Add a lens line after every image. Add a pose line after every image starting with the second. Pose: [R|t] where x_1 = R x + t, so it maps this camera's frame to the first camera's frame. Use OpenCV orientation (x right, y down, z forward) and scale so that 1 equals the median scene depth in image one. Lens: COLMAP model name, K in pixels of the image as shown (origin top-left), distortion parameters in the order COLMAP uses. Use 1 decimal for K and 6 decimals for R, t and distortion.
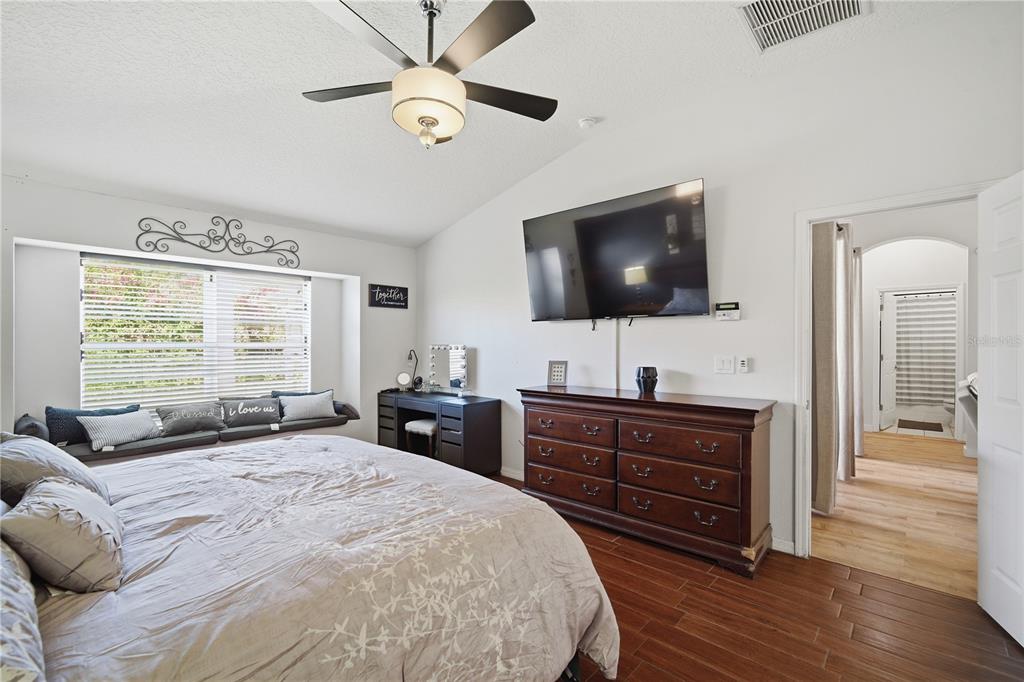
lens RADIAL K [[460.5, 0, 509.8], [0, 460.5, 340.9], [0, 0, 1]] dist [-0.003869, -0.000284]
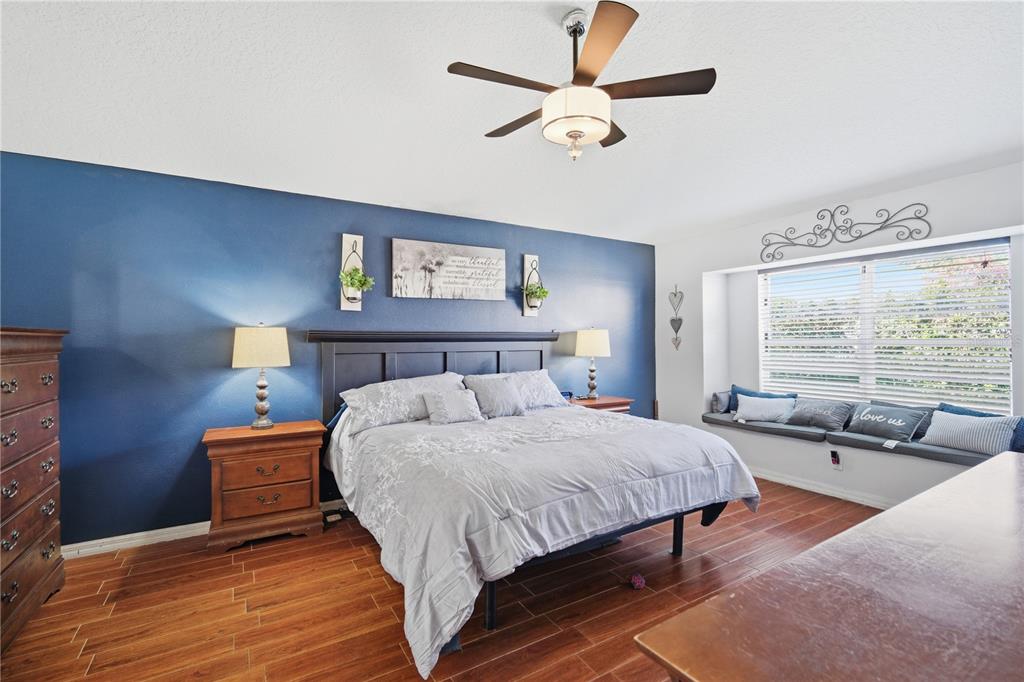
lens RADIAL K [[460.5, 0, 512.0], [0, 460.5, 339.4], [0, 0, 1]] dist [-0.003869, -0.000284]
pose [[-0.284788, 0.002430, -0.958588, 0.439239], [0.012334, 0.999923, -0.001129, -0.003291], [0.958511, -0.012145, -0.284796, 0.585702]]
